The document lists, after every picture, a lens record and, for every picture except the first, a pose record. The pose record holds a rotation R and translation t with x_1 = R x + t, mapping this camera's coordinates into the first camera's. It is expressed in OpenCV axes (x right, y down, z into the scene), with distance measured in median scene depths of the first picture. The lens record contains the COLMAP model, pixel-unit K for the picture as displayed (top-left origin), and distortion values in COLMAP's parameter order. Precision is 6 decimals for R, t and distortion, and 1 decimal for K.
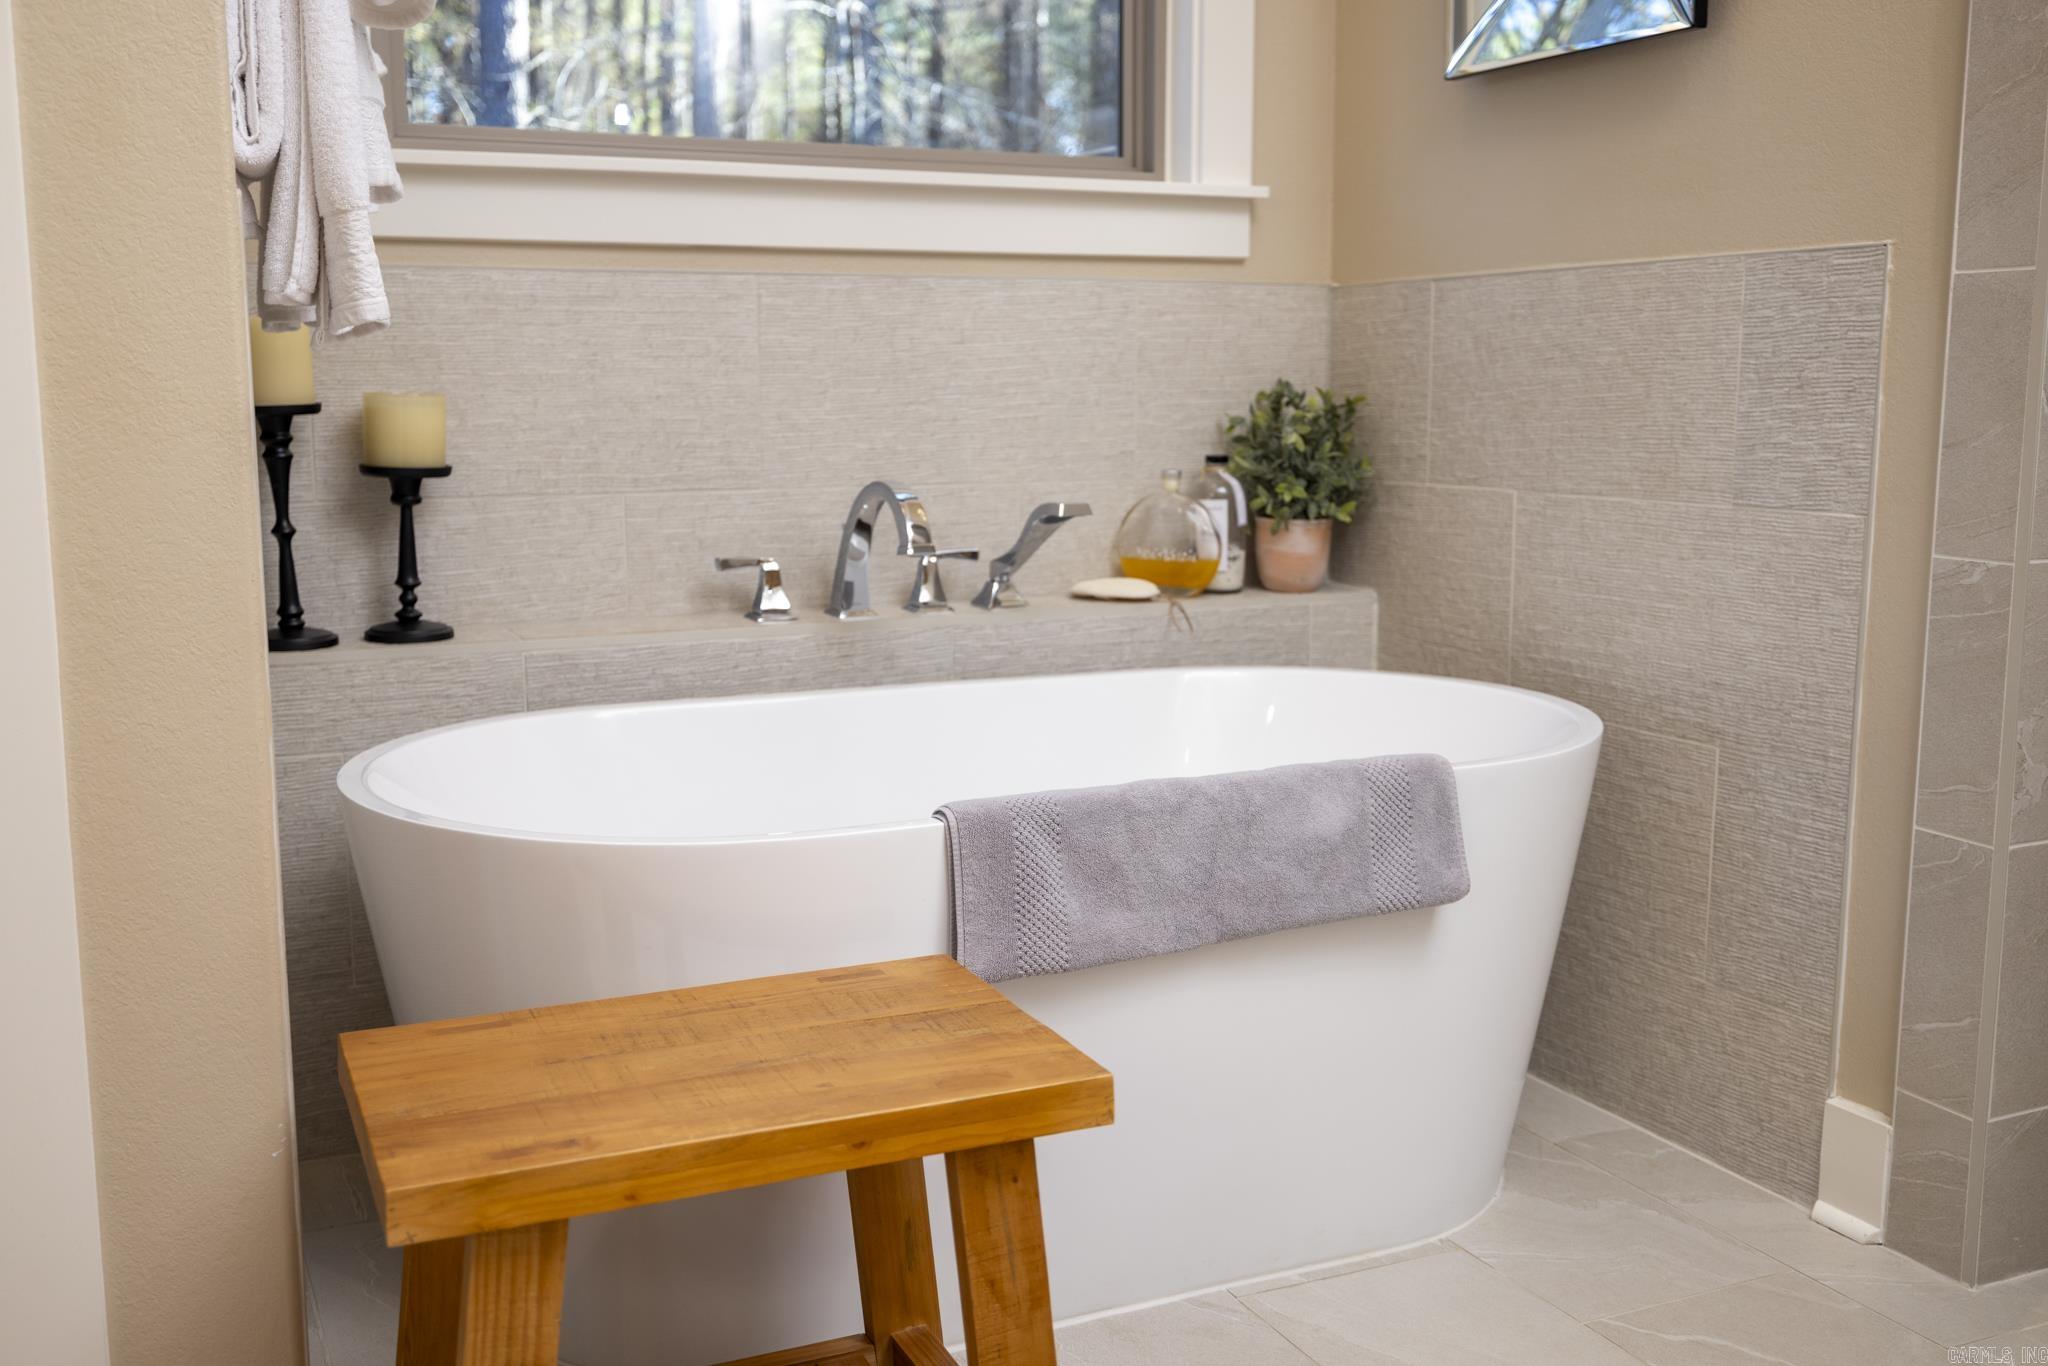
lens RADIAL K [[1950.0, 0, 1024.0], [0, 1950.0, 683.0], [0, 0, 1]] dist [0.012439, 0.006629]
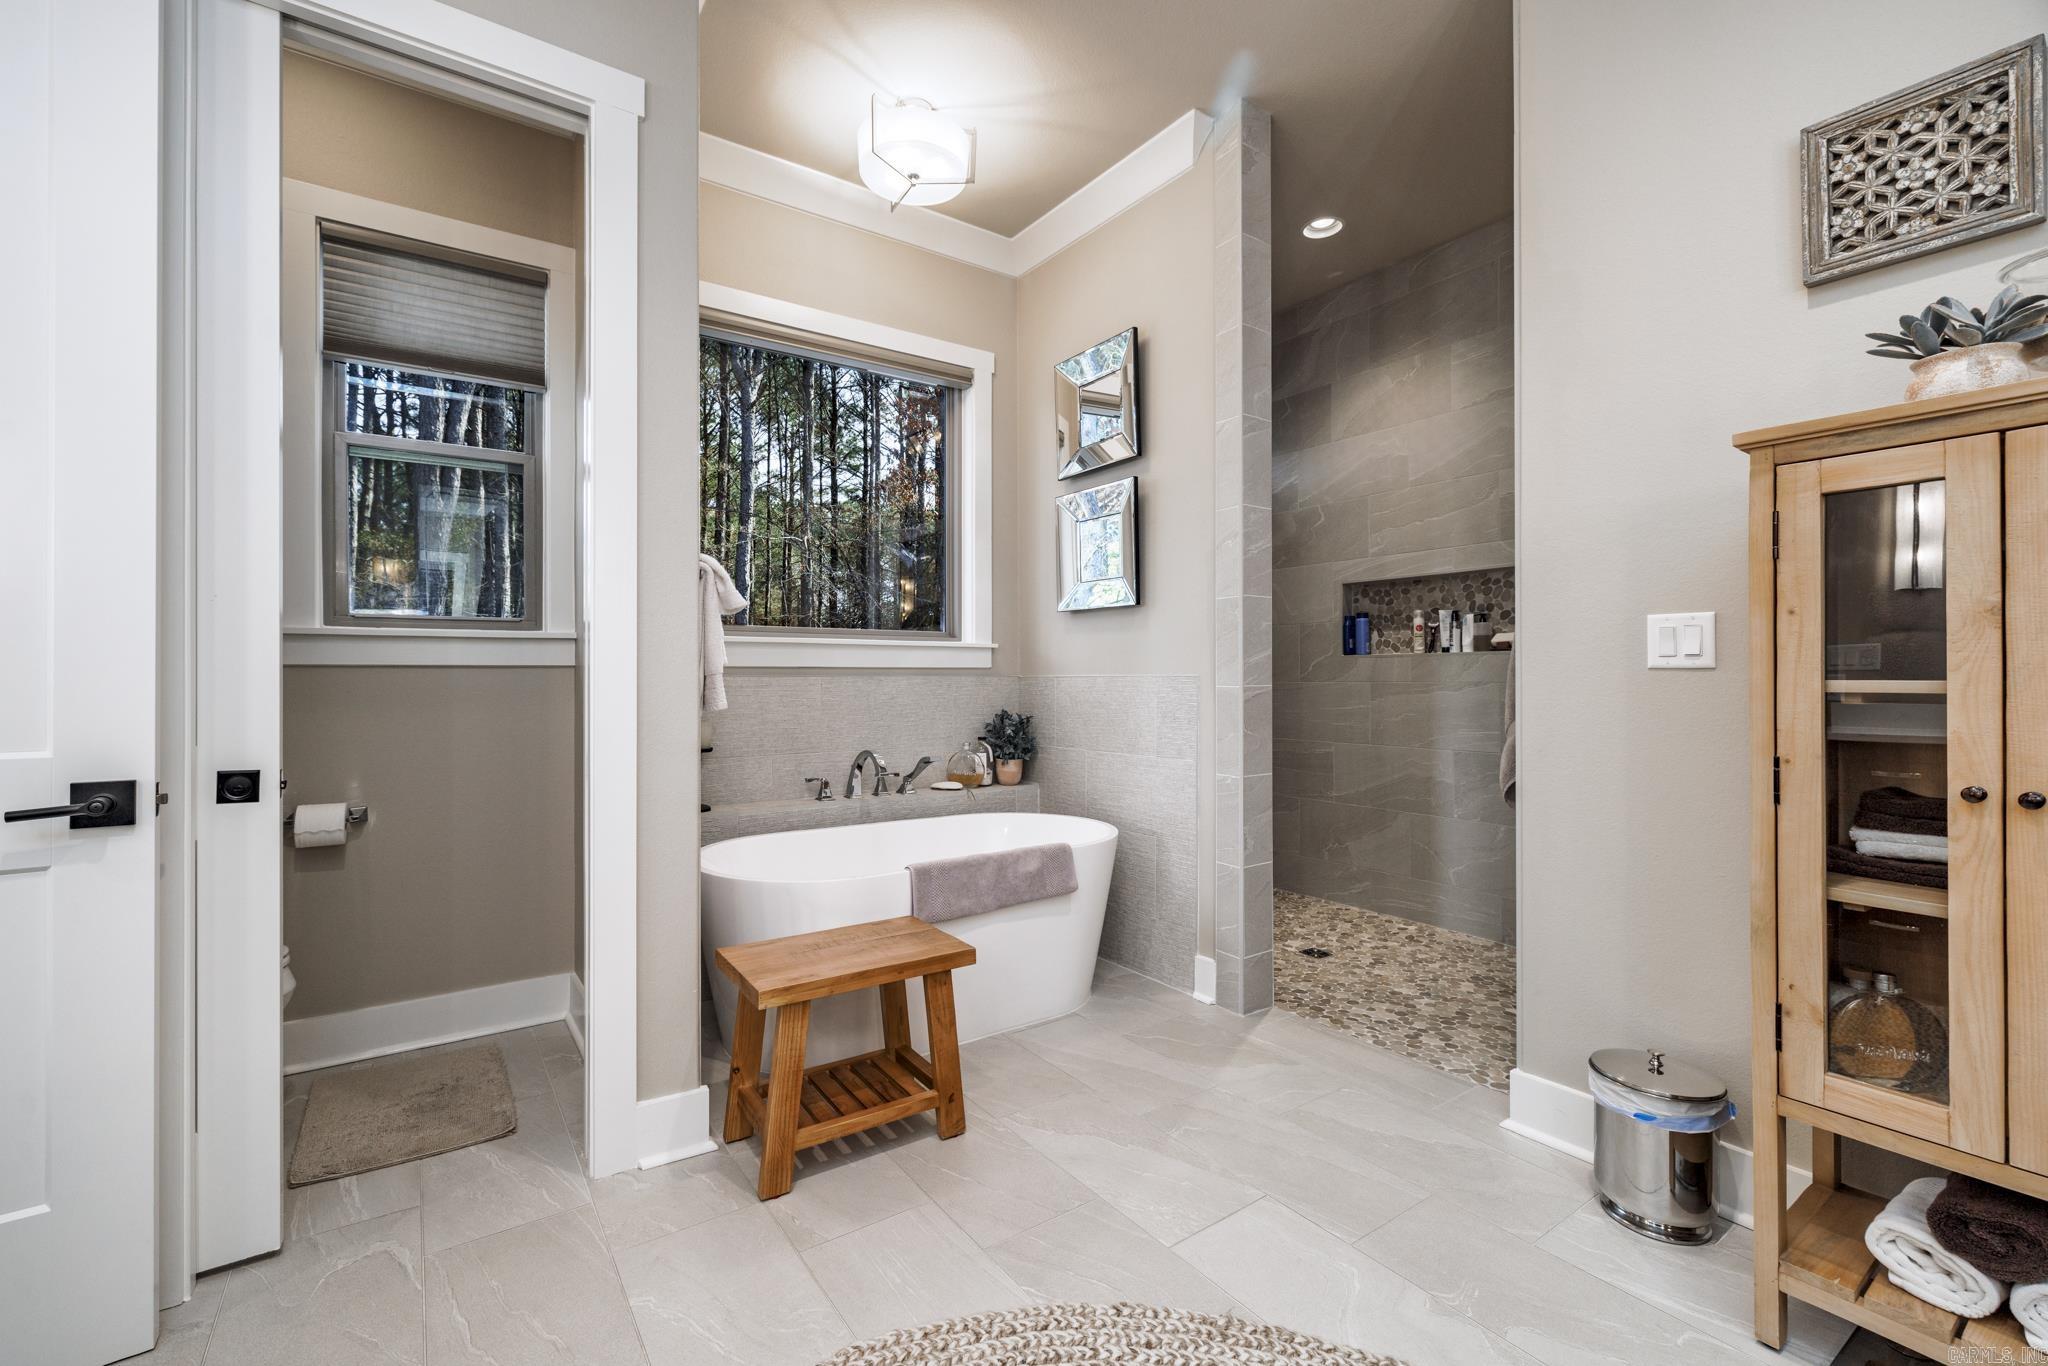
lens RADIAL K [[863.6, 0, 1009.7], [0, 863.6, 676.9], [0, 0, 1]] dist [-0.001192, -0.000280]
pose [[0.986147, 0.003263, 0.165843, -0.077450], [0.022491, 0.987943, -0.153178, -0.011688], [-0.164344, 0.154786, 0.974183, -0.264709]]
